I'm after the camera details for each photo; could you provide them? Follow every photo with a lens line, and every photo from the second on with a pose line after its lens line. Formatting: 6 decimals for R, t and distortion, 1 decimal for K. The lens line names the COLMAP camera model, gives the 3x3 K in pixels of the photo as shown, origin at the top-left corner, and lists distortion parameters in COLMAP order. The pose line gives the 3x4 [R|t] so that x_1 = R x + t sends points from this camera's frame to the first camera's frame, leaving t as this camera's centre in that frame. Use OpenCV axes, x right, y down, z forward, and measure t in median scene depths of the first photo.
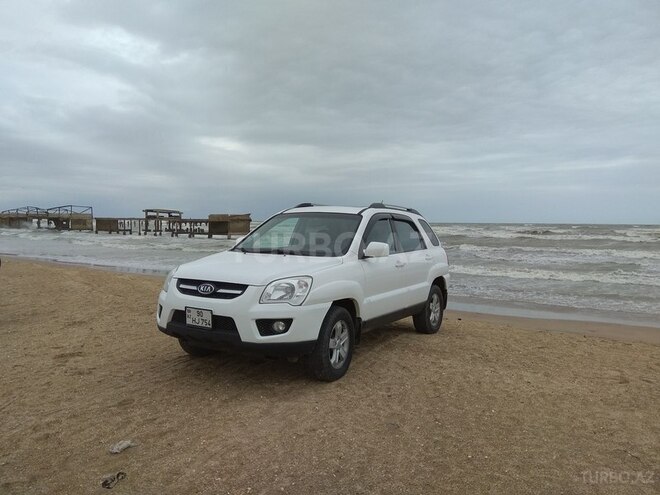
lens RADIAL K [[533.3, 0, 330.4], [0, 533.3, 248.3], [0, 0, 1]] dist [0.052522, -0.033922]
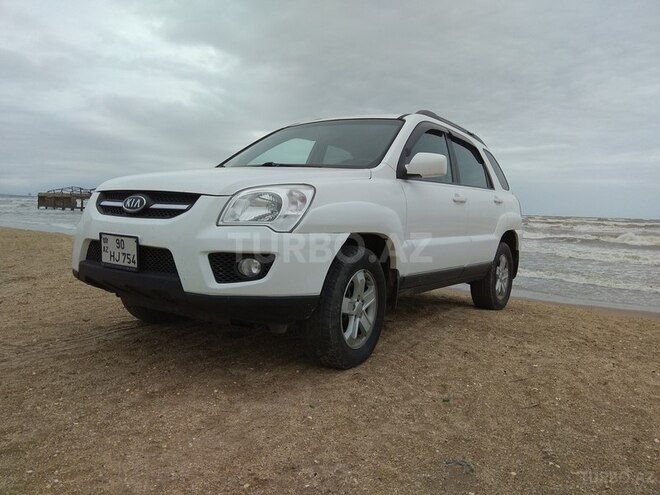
lens RADIAL K [[533.3, 0, 326.0], [0, 533.3, 257.4], [0, 0, 1]] dist [0.052522, -0.033922]
pose [[0.996734, 0.030746, -0.074674, 0.022674], [-0.027873, 0.998842, 0.039211, 0.105937], [0.075793, -0.037001, 0.996437, 0.427338]]
